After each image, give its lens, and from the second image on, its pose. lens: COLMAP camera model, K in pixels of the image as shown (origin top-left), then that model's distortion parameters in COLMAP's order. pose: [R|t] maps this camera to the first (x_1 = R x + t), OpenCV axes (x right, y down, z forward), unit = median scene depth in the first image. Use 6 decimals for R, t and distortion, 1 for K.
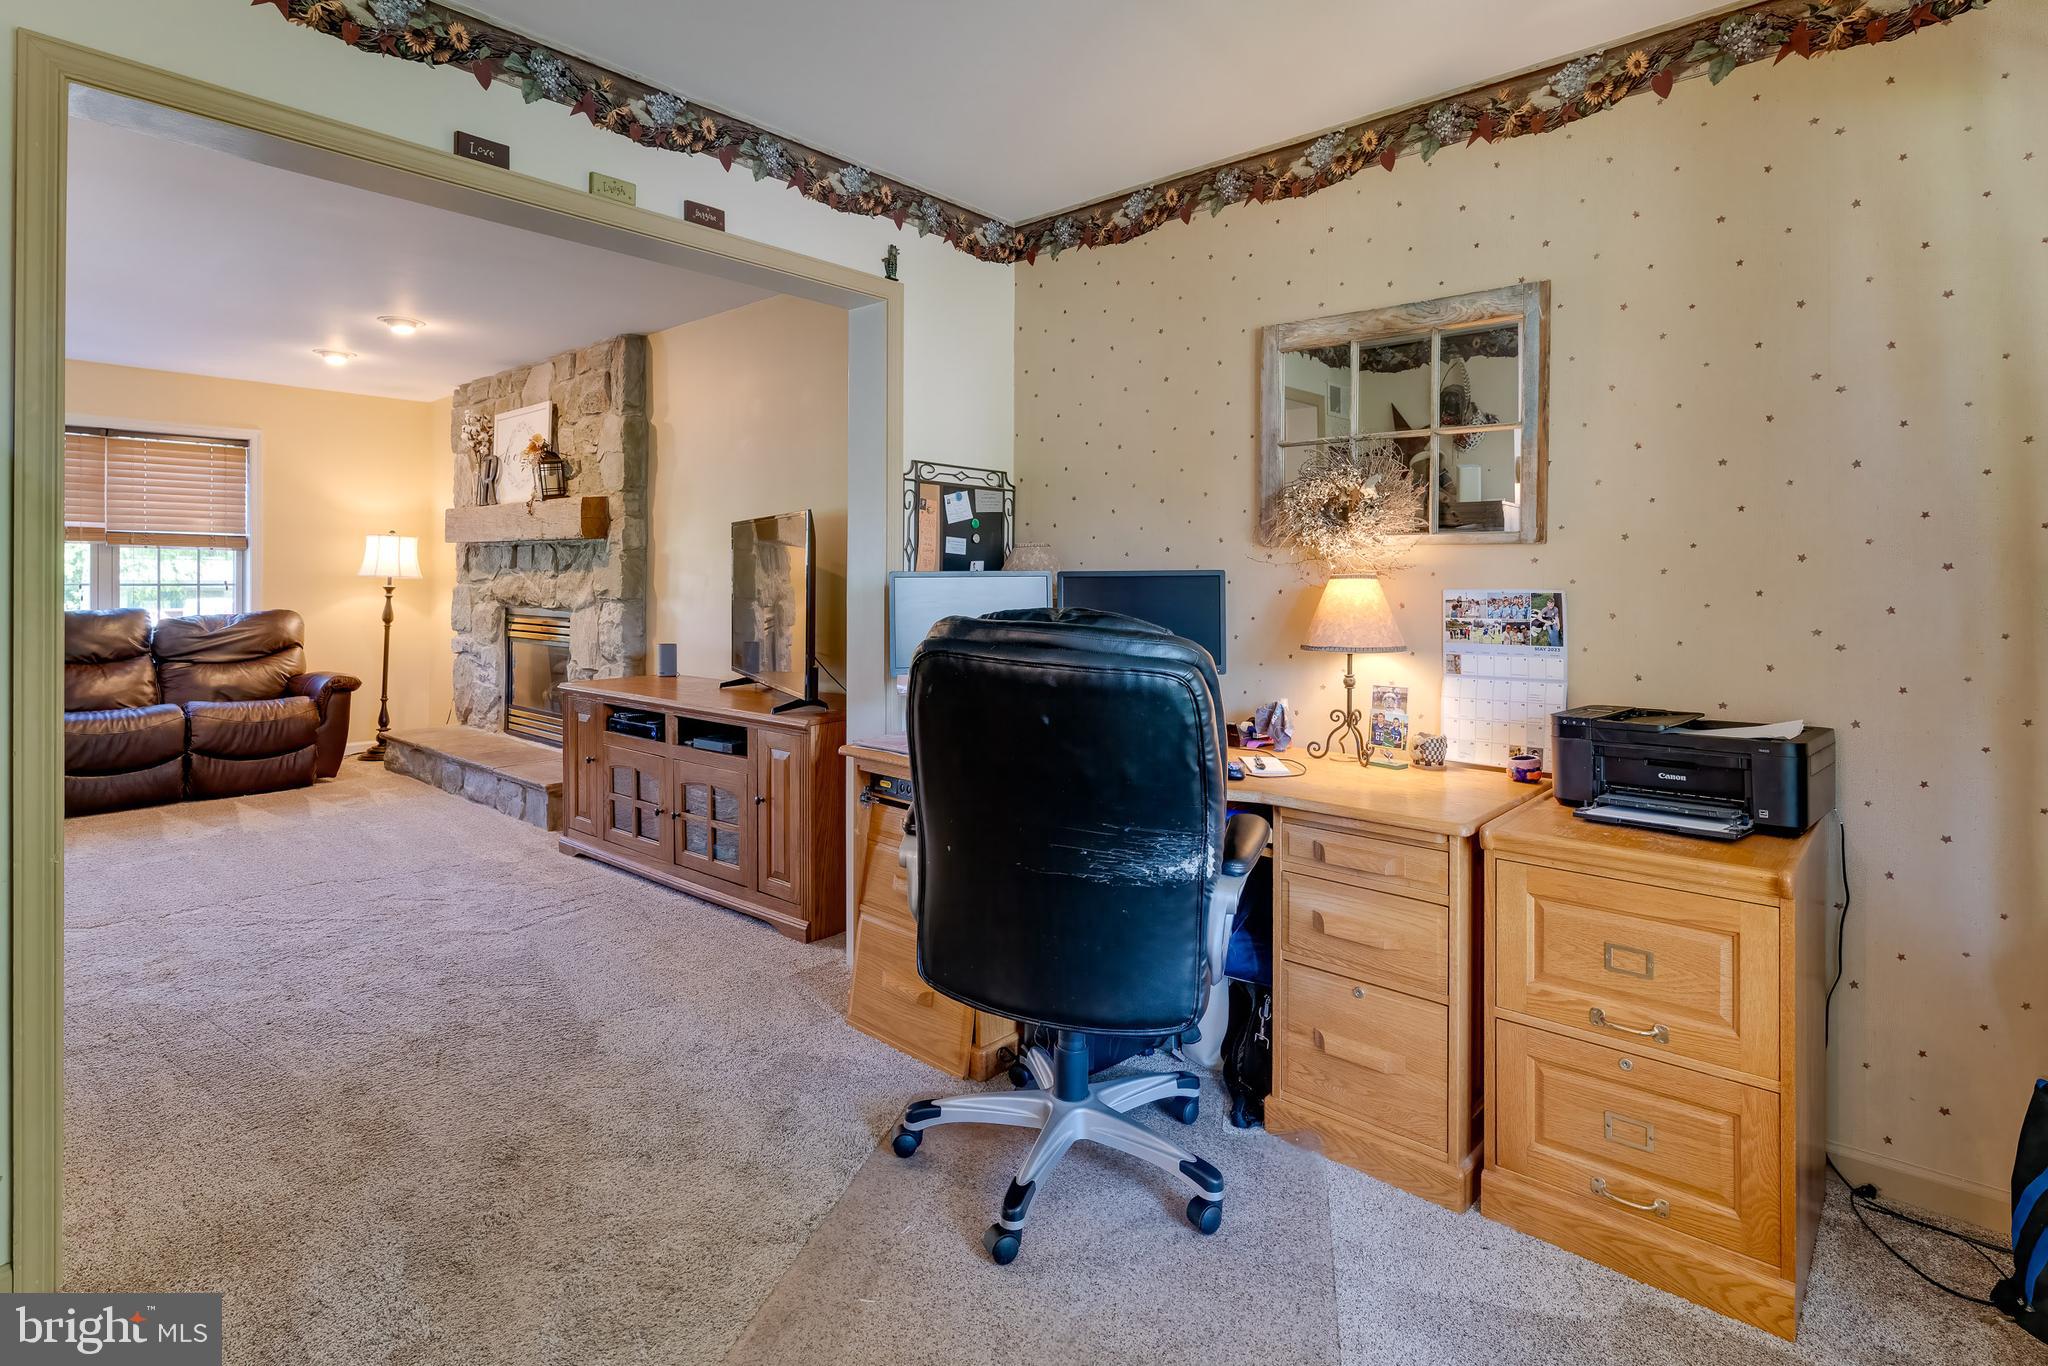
lens RADIAL K [[1018.7, 0, 999.6], [0, 1018.7, 588.9], [0, 0, 1]] dist [-0.013282, 0.004883]
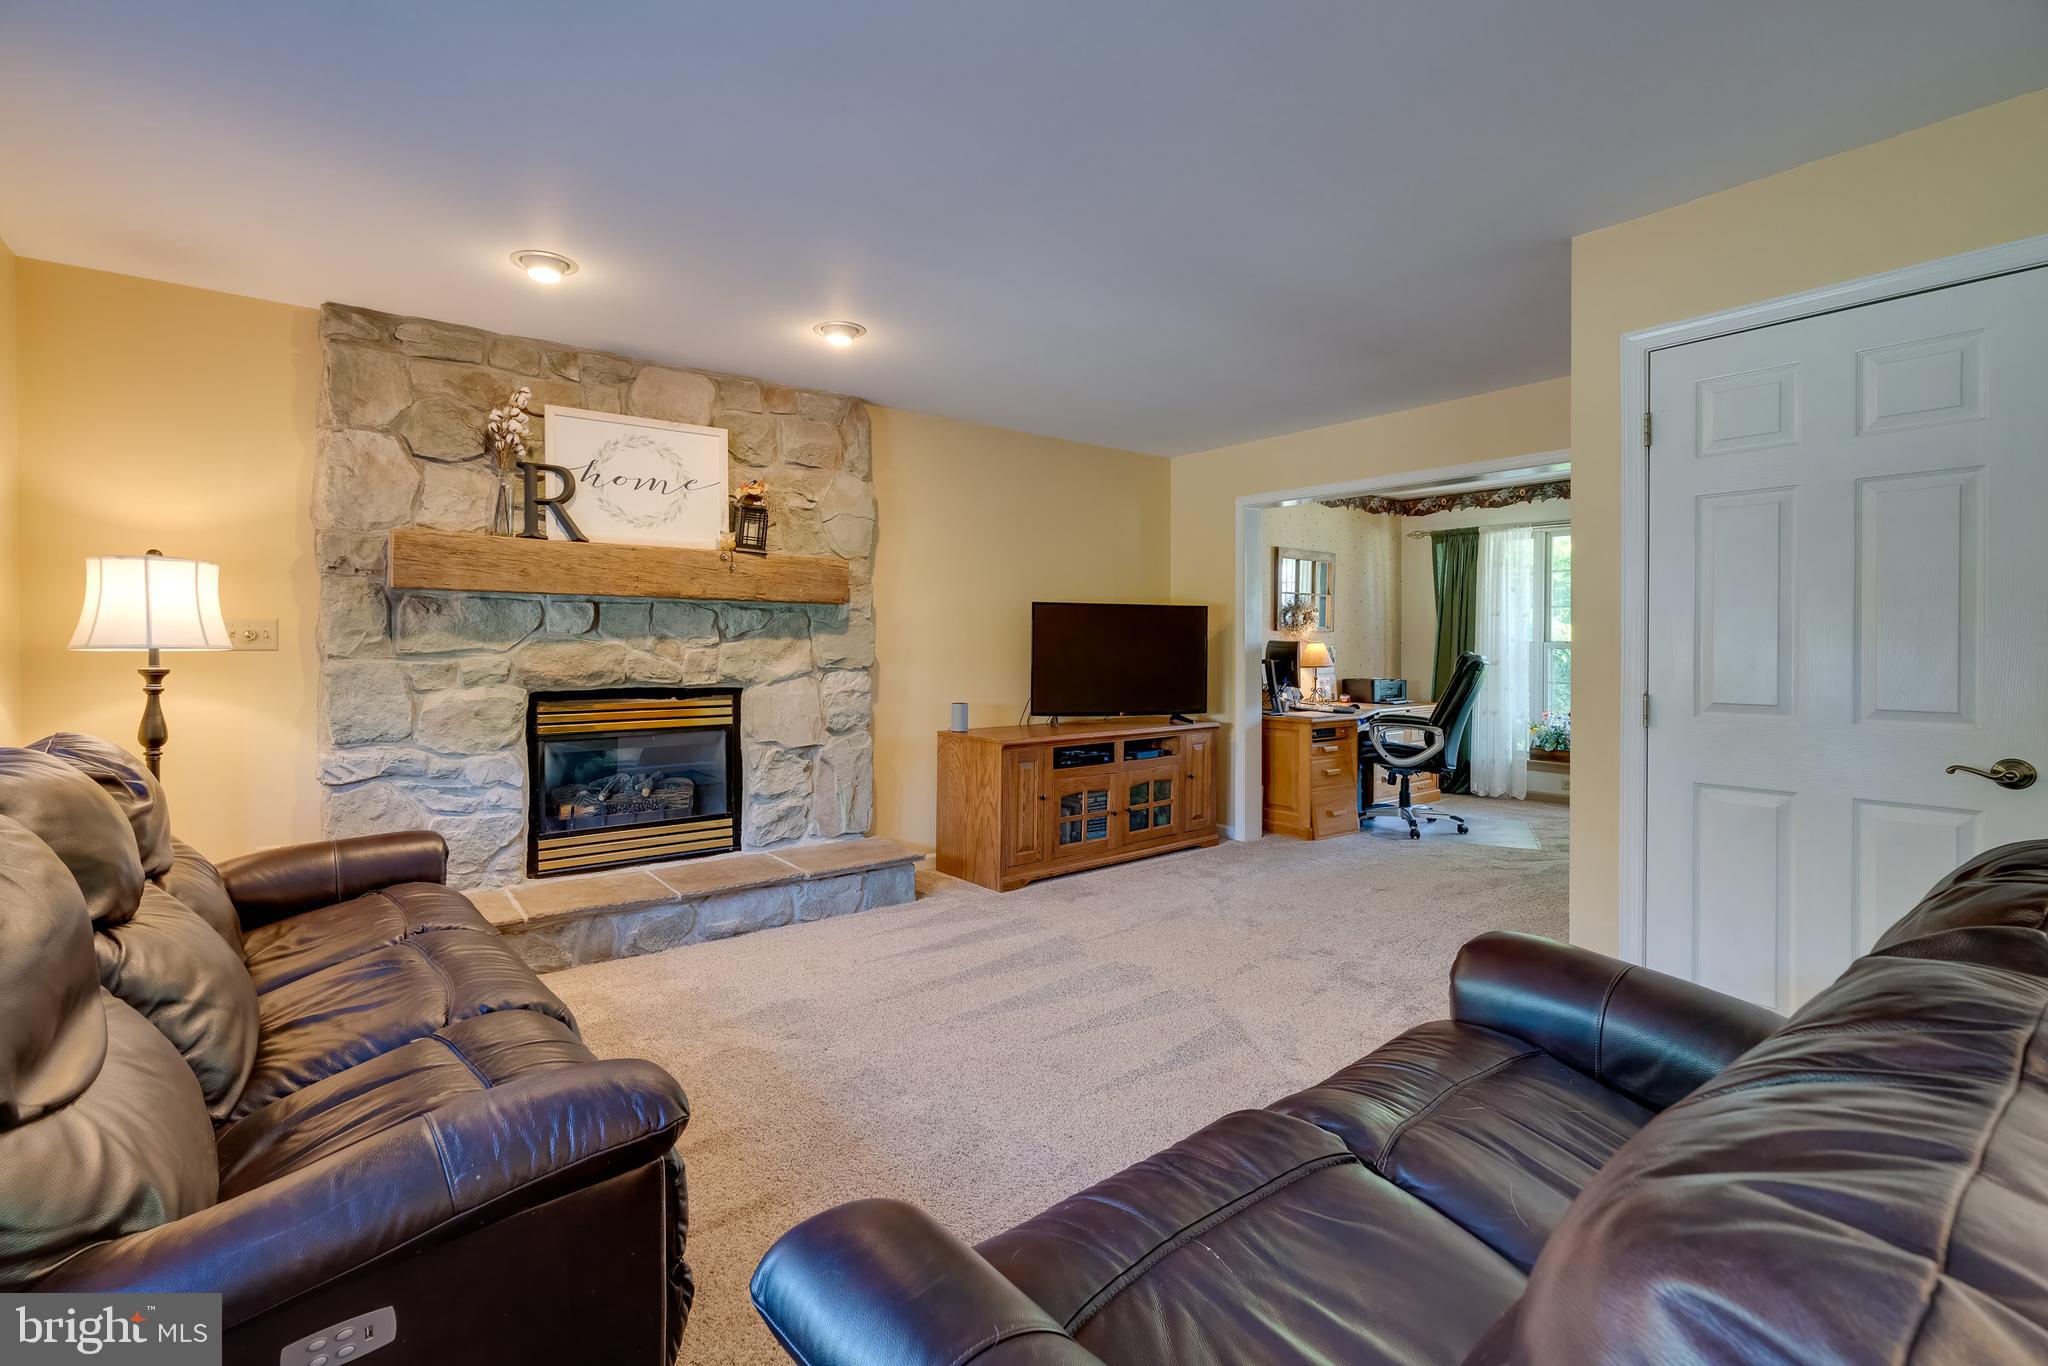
lens RADIAL K [[943.6, 0, 1016.7], [0, 943.6, 641.8], [0, 0, 1]] dist [-0.013998, 0.006746]
pose [[0.163735, -0.010011, 0.986454, -1.138683], [0.003526, 0.999948, 0.009563, -0.020958], [-0.986498, 0.001912, 0.163762, 0.639424]]
